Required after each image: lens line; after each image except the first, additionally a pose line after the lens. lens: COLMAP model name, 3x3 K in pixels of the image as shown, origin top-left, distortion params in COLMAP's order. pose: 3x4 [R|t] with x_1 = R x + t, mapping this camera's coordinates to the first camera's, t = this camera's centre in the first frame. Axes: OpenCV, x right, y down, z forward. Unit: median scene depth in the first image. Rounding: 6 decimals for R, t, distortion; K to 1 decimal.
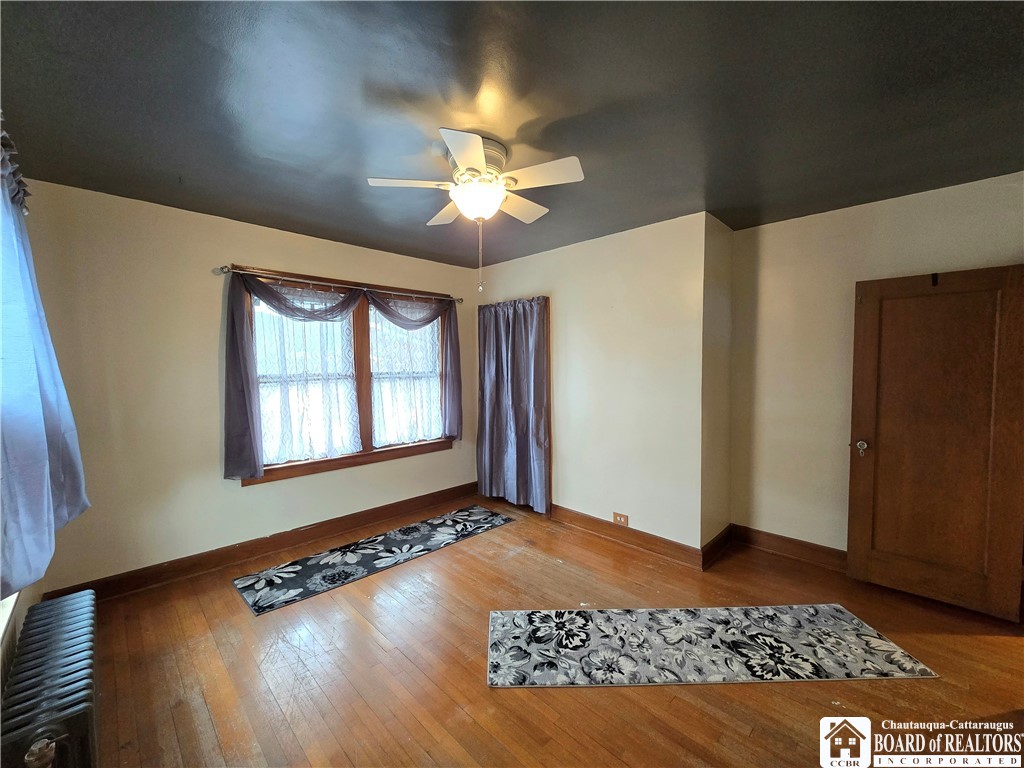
lens RADIAL K [[416.8, 0, 510.4], [0, 416.8, 381.8], [0, 0, 1]] dist [-0.000897, -0.000188]
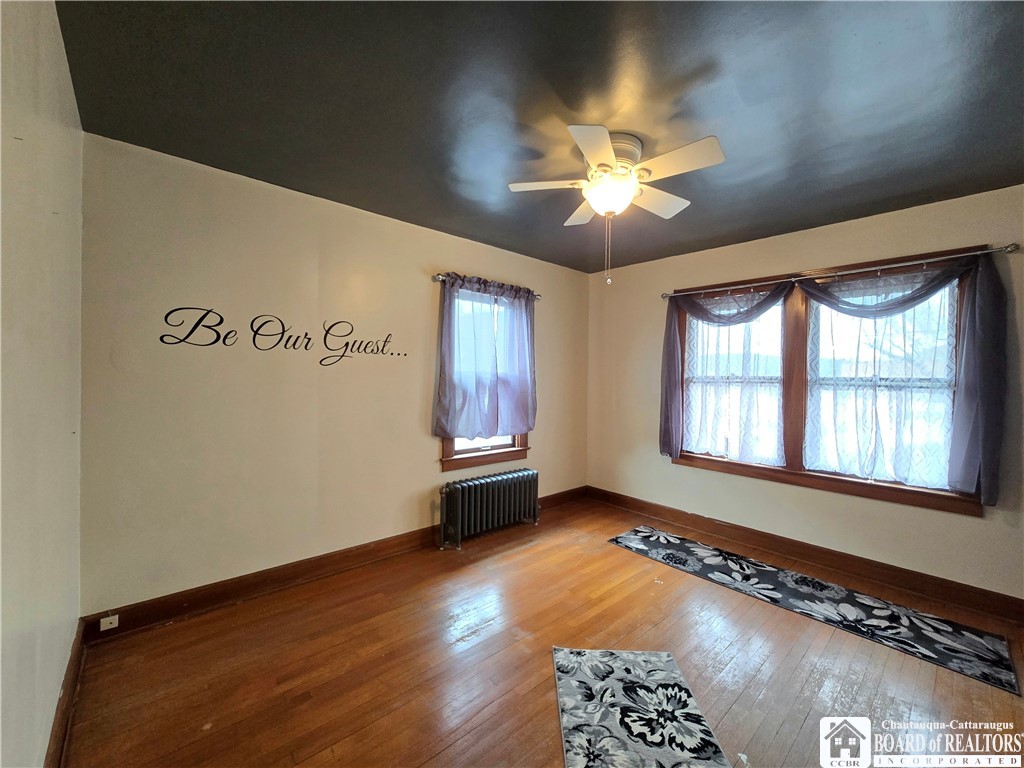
lens RADIAL K [[416.8, 0, 510.4], [0, 416.8, 381.8], [0, 0, 1]] dist [-0.000897, -0.000188]
pose [[-0.049193, 0.016996, -0.998645, 0.686425], [-0.062309, 0.997855, 0.020052, 0.010163], [0.996844, 0.063211, -0.048028, 0.593167]]
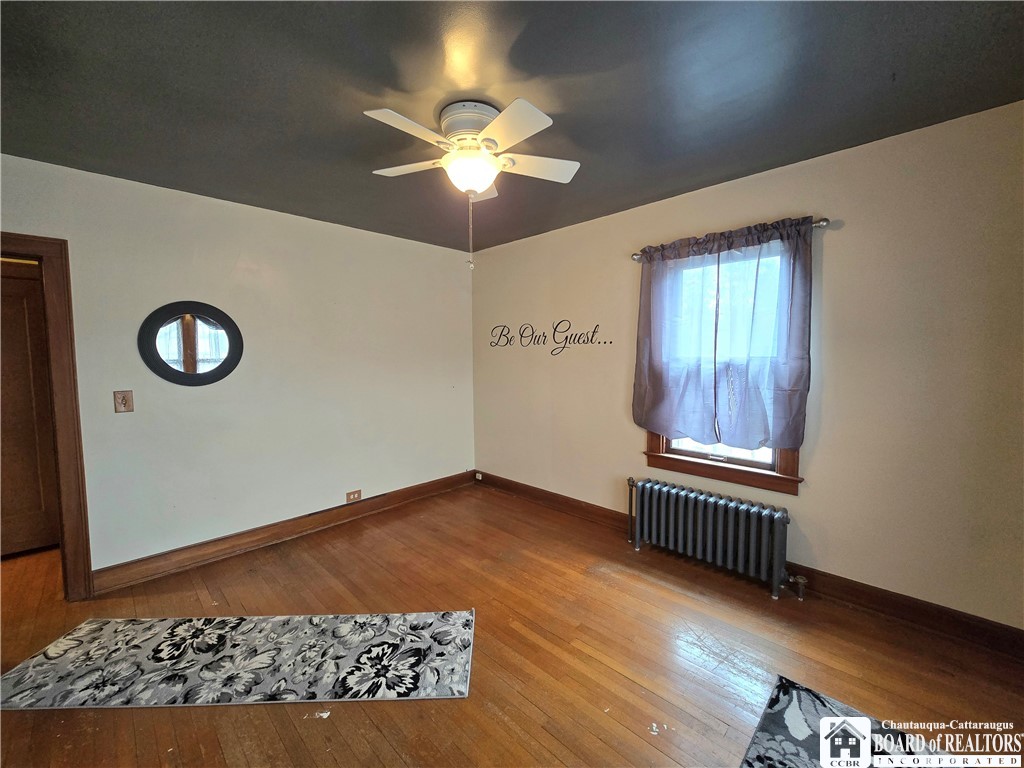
lens RADIAL K [[416.8, 0, 510.4], [0, 416.8, 381.8], [0, 0, 1]] dist [-0.000897, -0.000188]
pose [[-0.999864, 0.015019, -0.006827, -0.107292], [0.014124, 0.993112, 0.116315, -0.051913], [0.008527, 0.116203, -0.993189, 1.417786]]
